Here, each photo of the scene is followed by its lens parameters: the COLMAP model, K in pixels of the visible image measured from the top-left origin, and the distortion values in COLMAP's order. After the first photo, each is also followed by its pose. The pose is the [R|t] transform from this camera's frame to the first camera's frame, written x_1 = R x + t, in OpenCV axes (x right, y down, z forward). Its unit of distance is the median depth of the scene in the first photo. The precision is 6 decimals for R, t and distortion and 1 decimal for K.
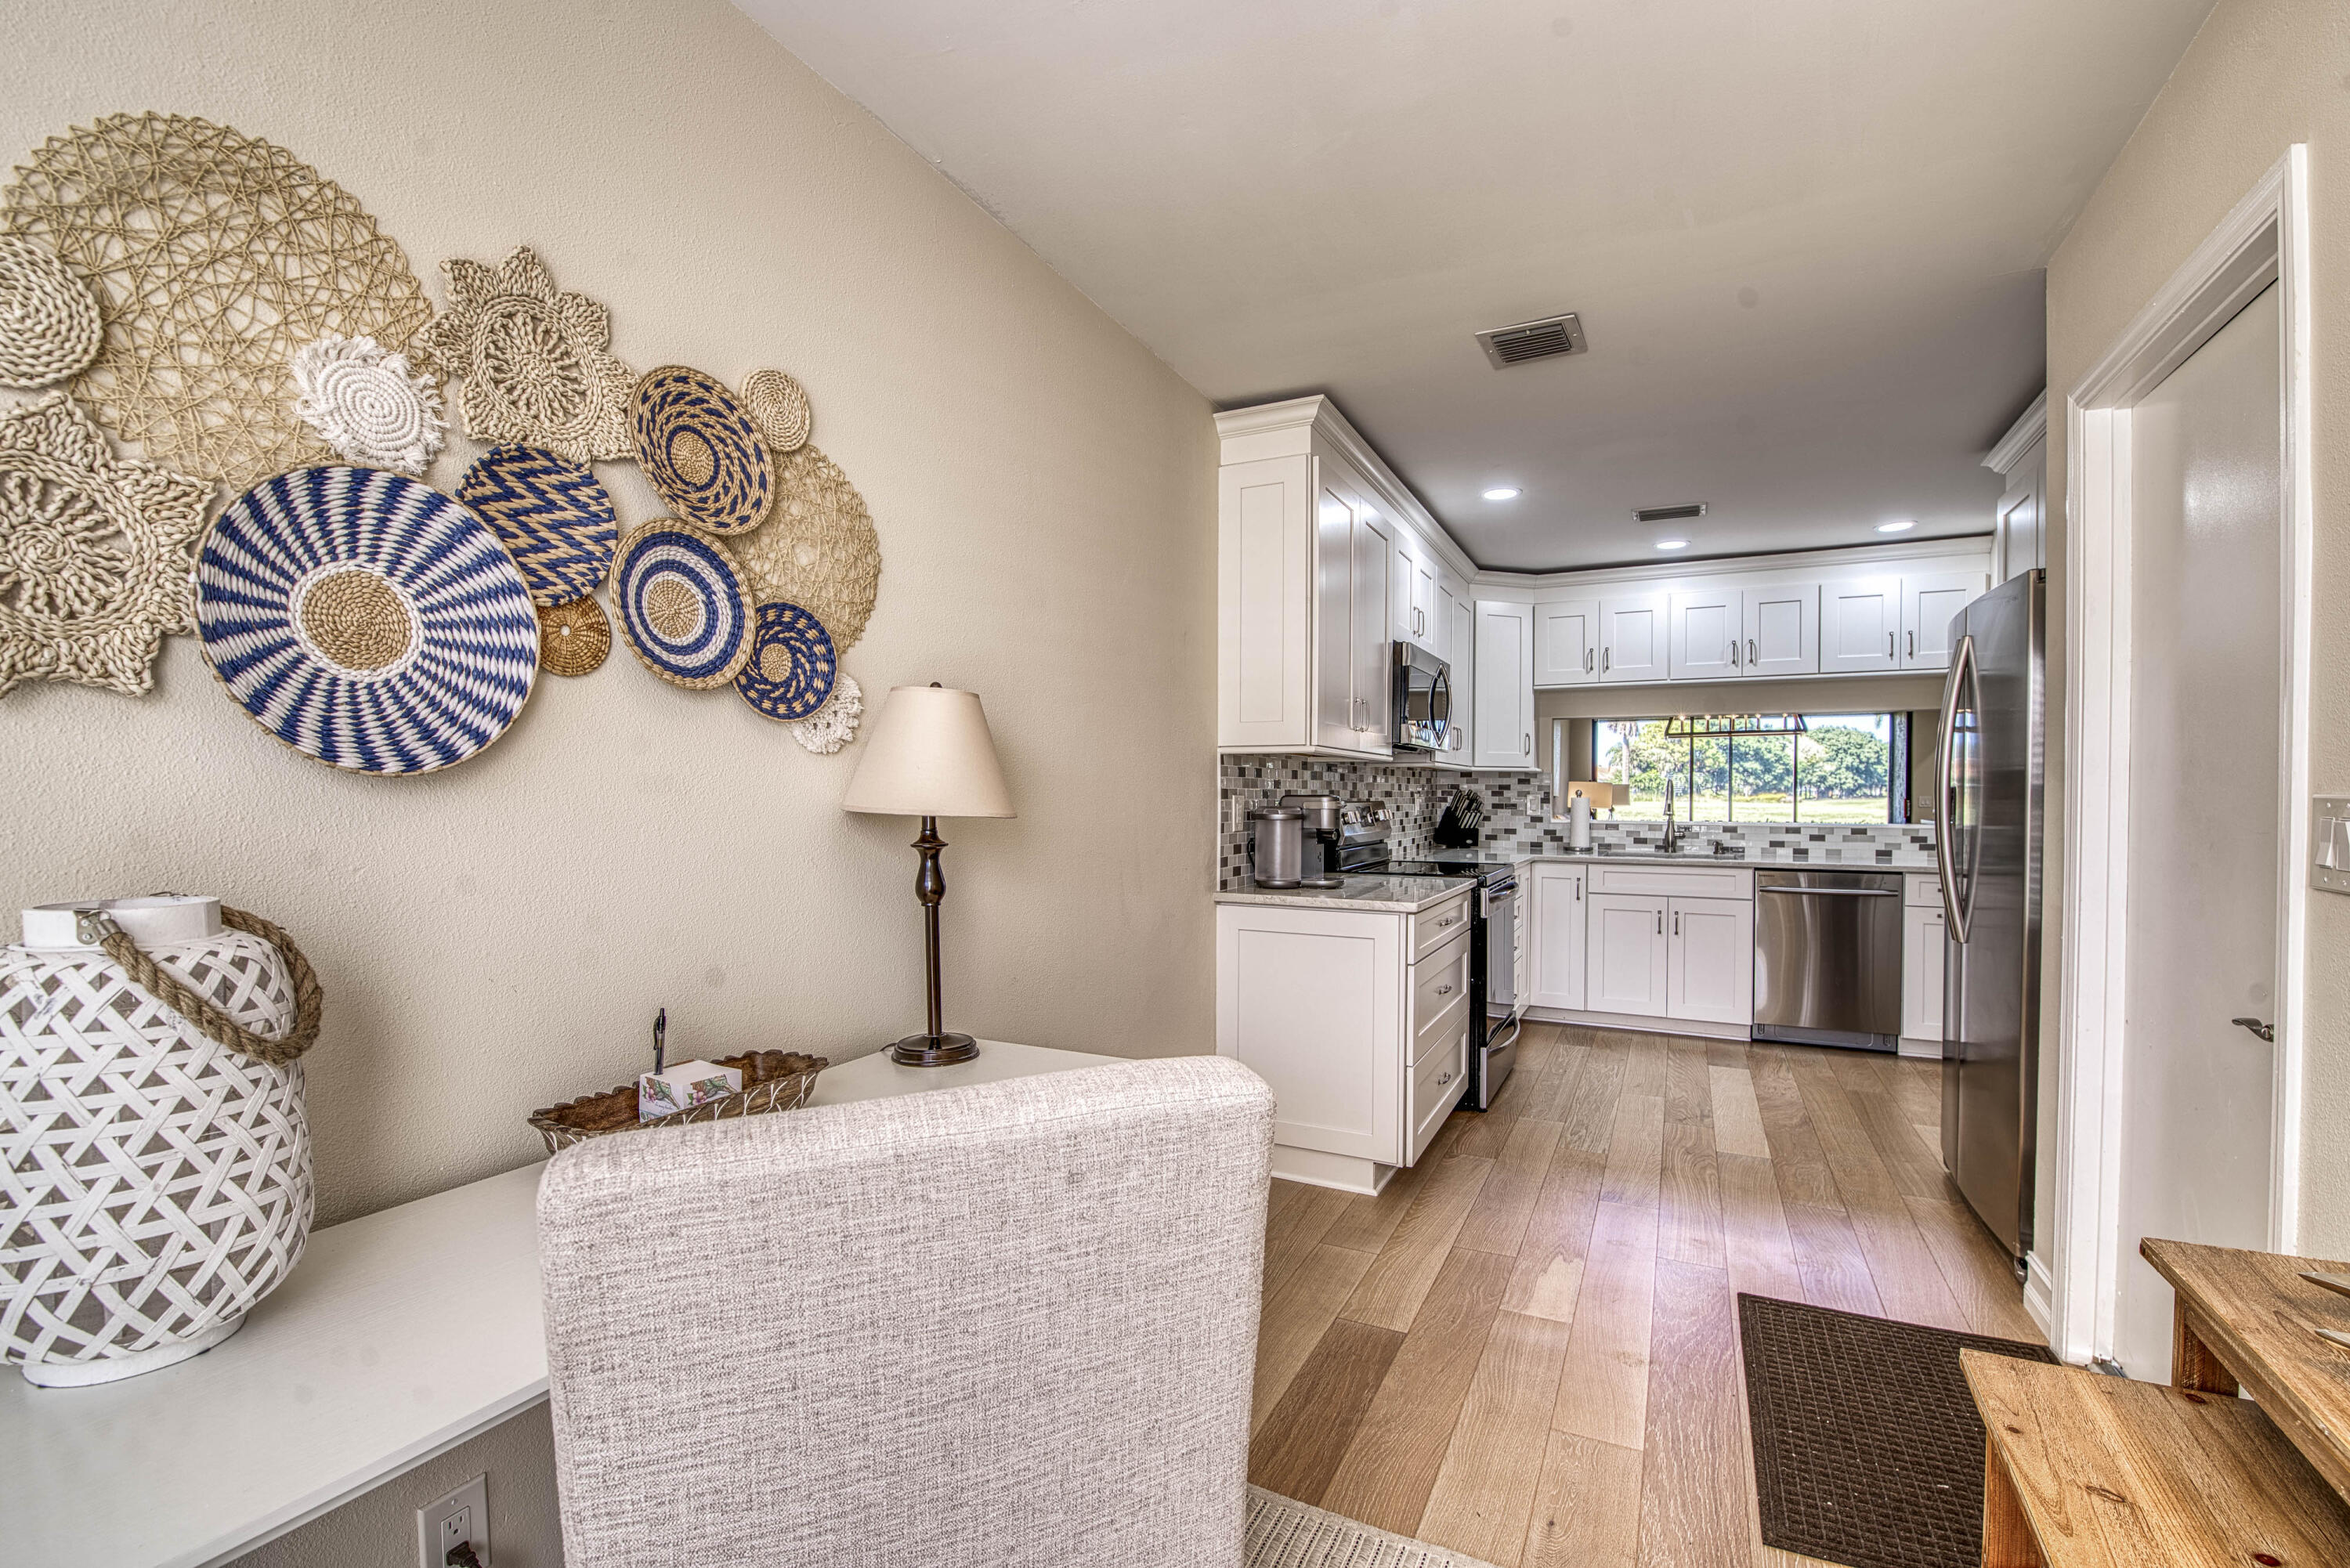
lens RADIAL K [[1009.5, 0, 1202.1], [0, 1009.5, 806.8], [0, 0, 1]] dist [-0.003986, -0.008789]
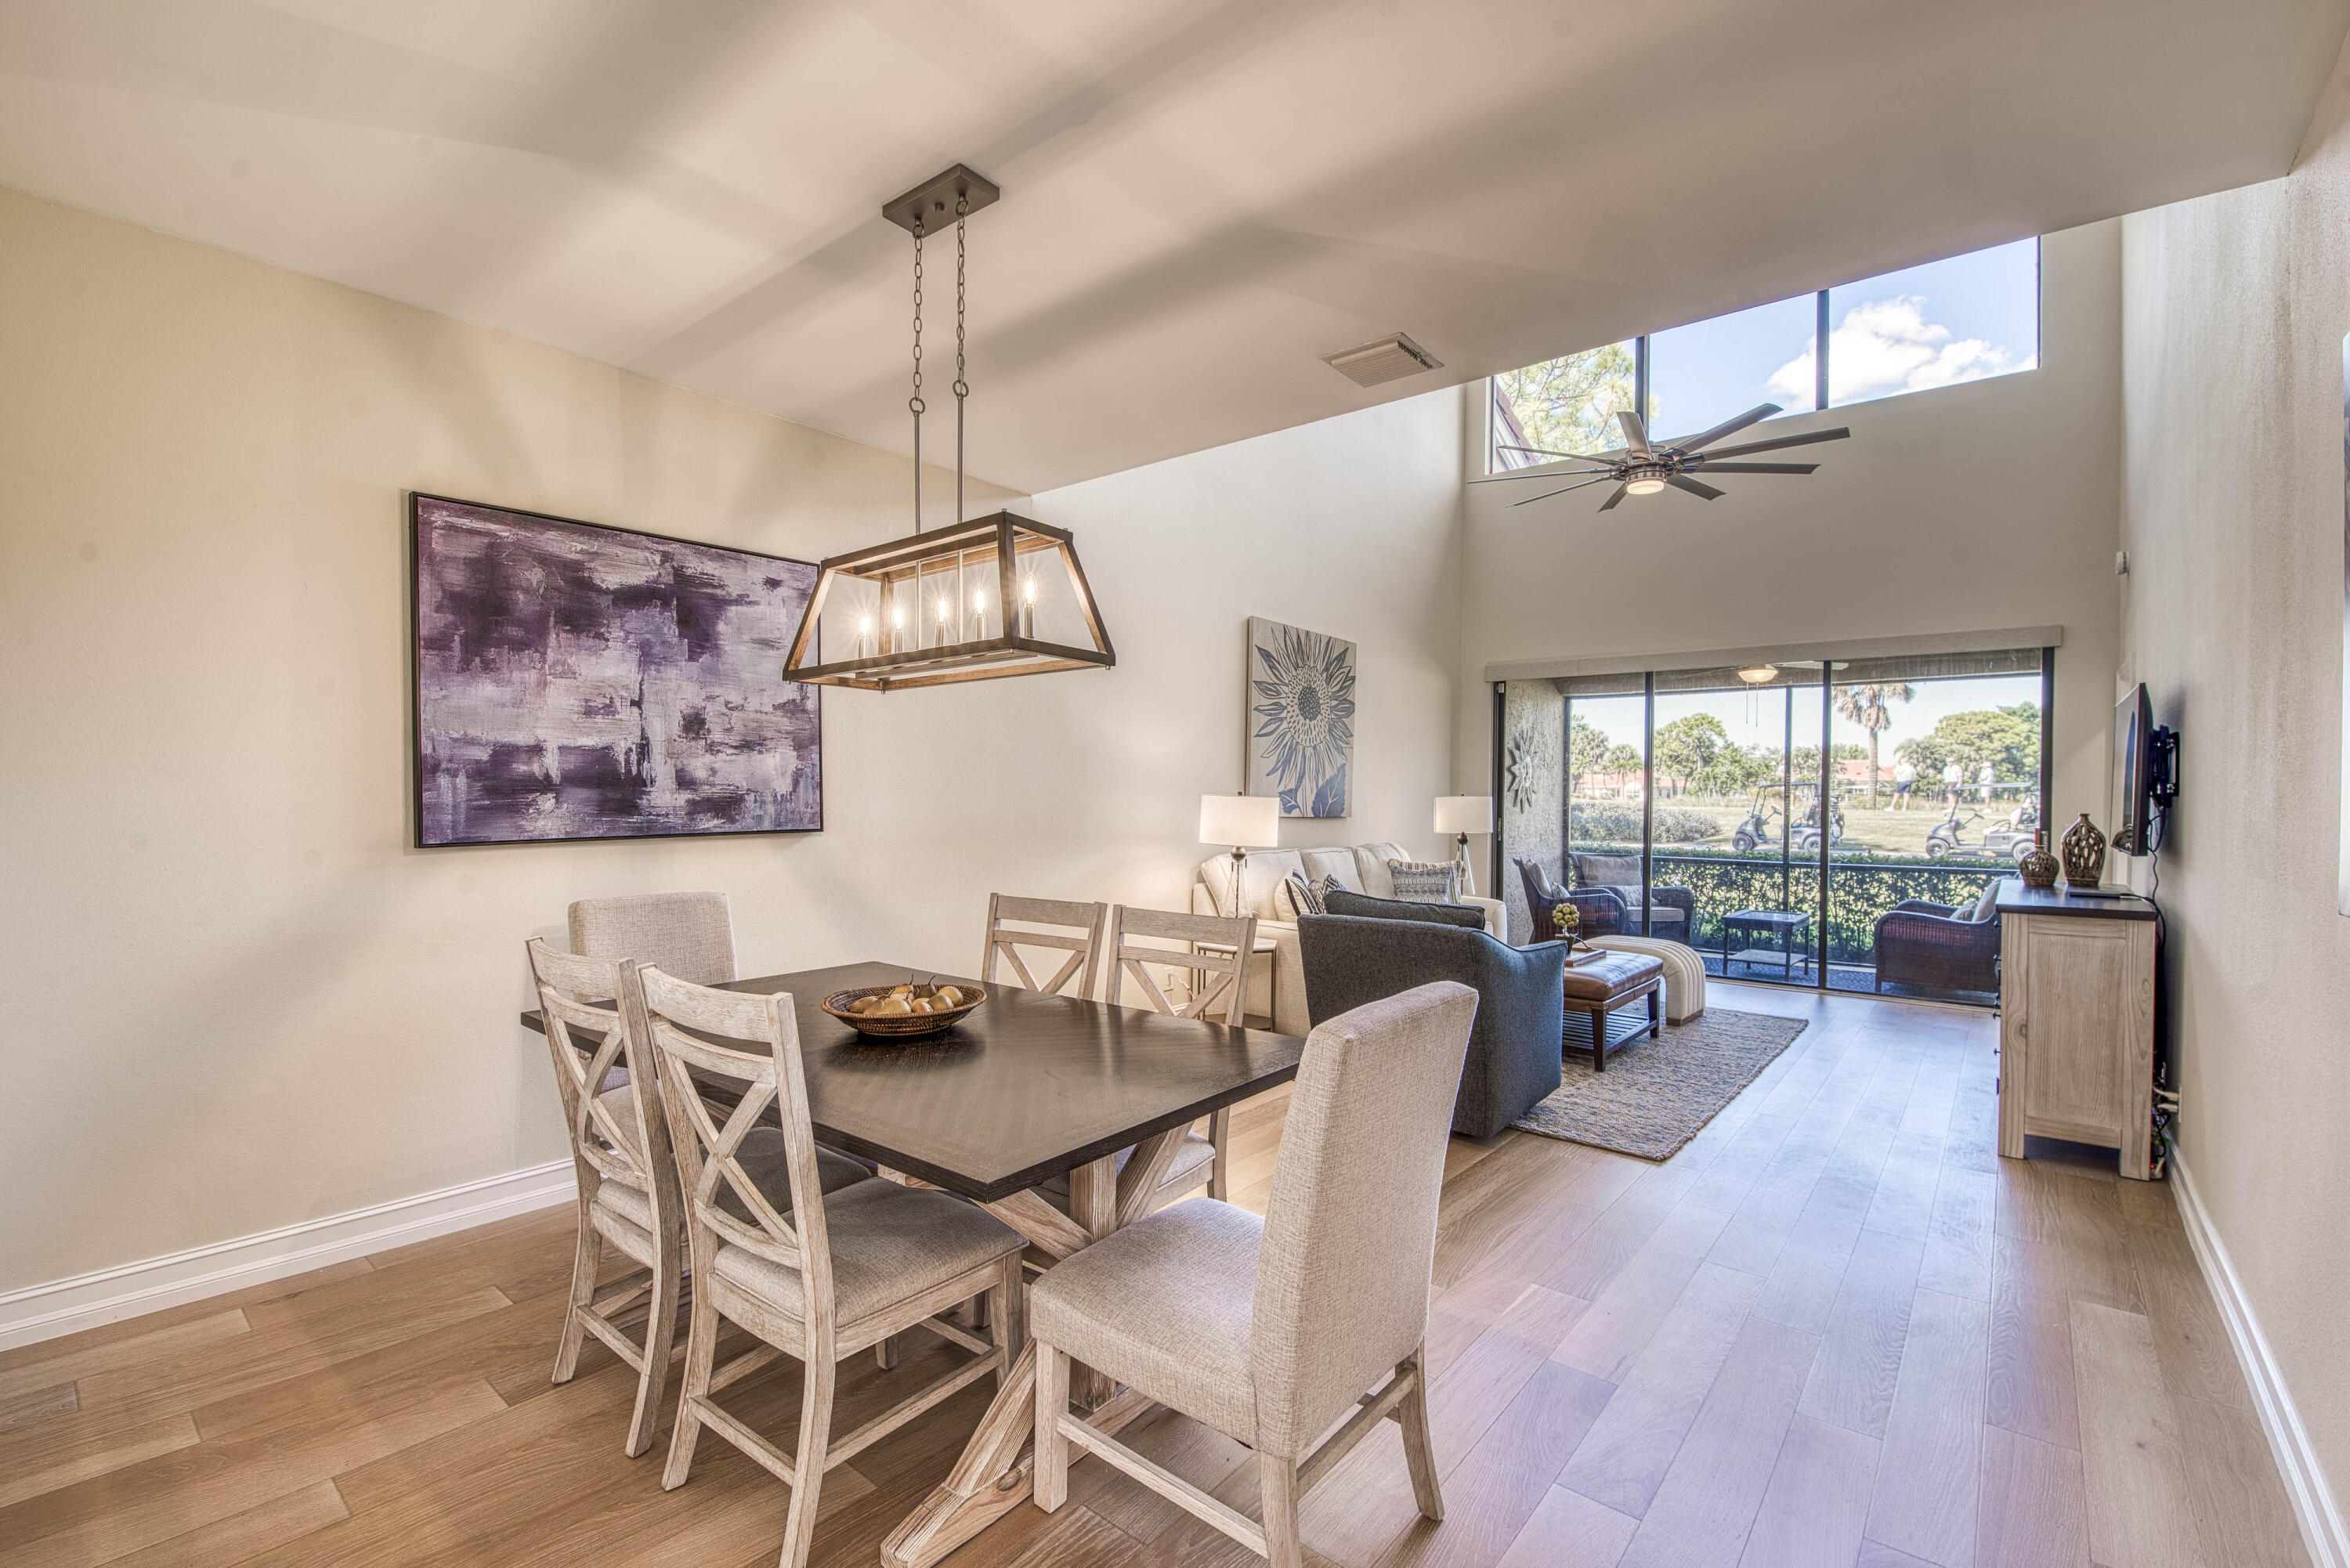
lens RADIAL K [[1009.5, 0, 1202.1], [0, 1009.5, 806.8], [0, 0, 1]] dist [-0.003986, -0.008789]
pose [[0.972559, 0.007980, -0.232520, 0.888279], [-0.008032, 0.999967, 0.000722, -0.034530], [0.232519, 0.001166, 0.972591, 0.884607]]
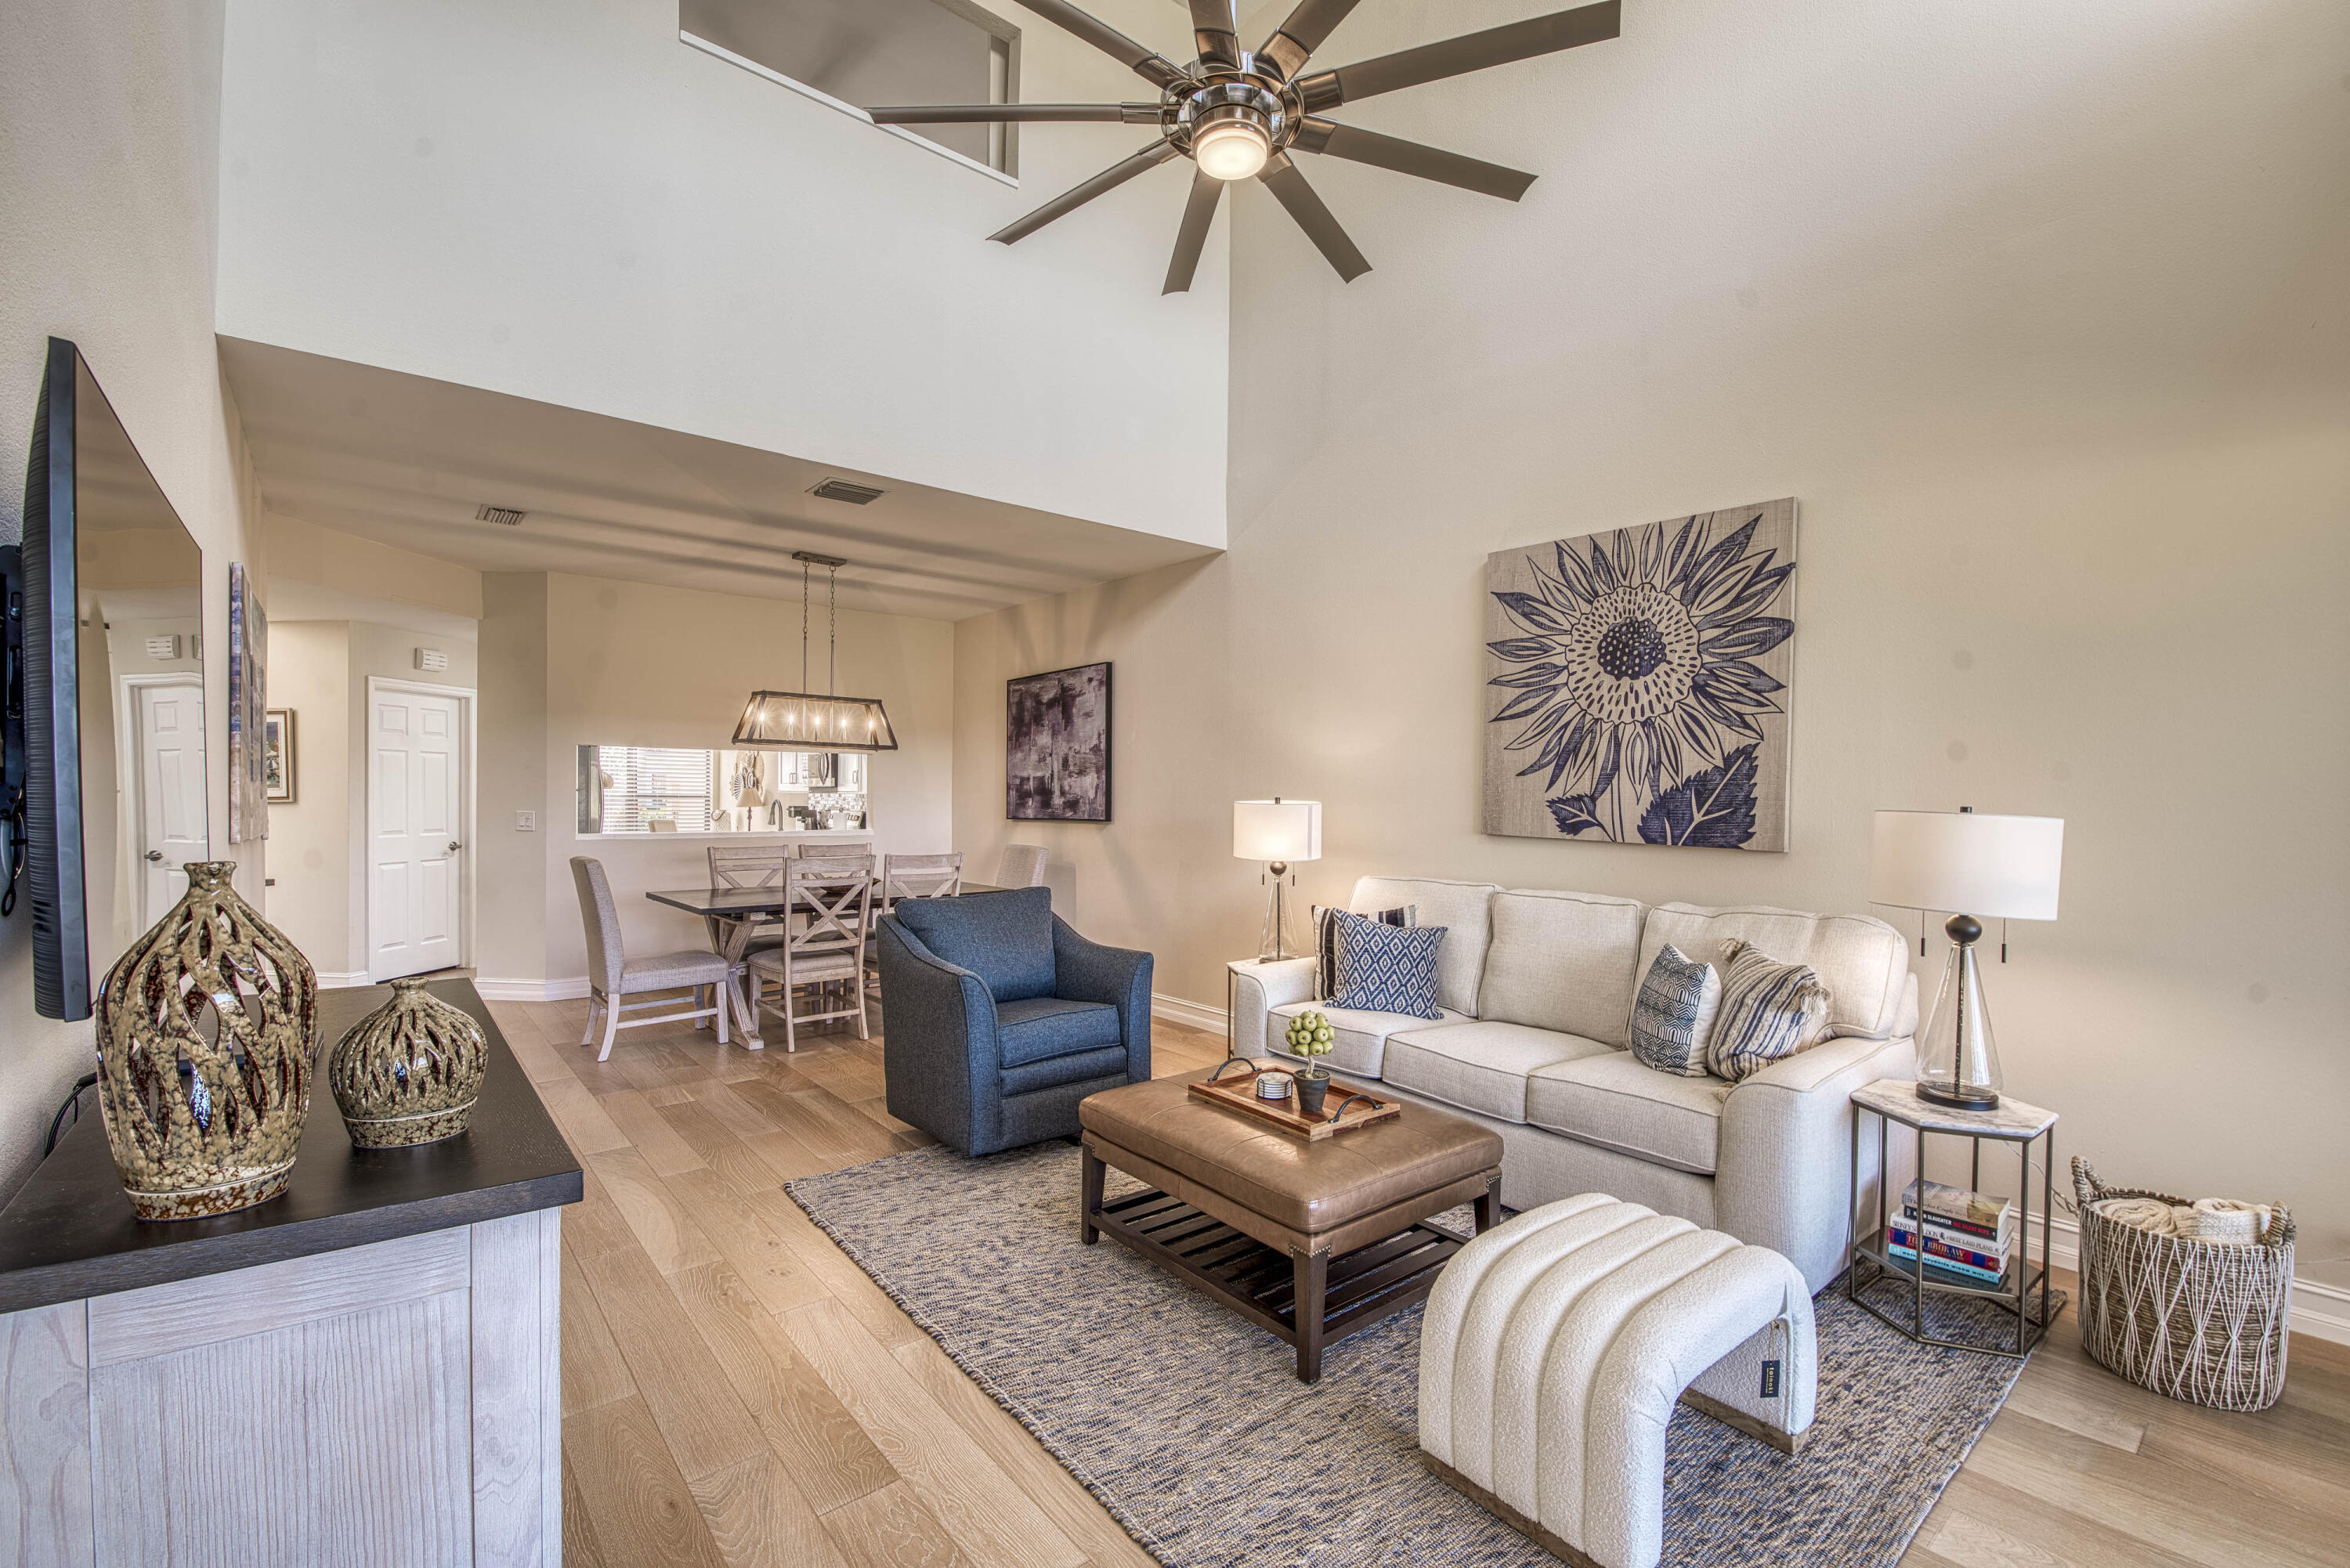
lens RADIAL K [[1009.5, 0, 1202.1], [0, 1009.5, 806.8], [0, 0, 1]] dist [-0.003986, -0.008789]
pose [[-0.407179, 0.002109, -0.913346, 1.504823], [-0.023711, 0.999636, 0.012878, -0.049733], [0.913041, 0.026900, -0.406980, 2.109810]]
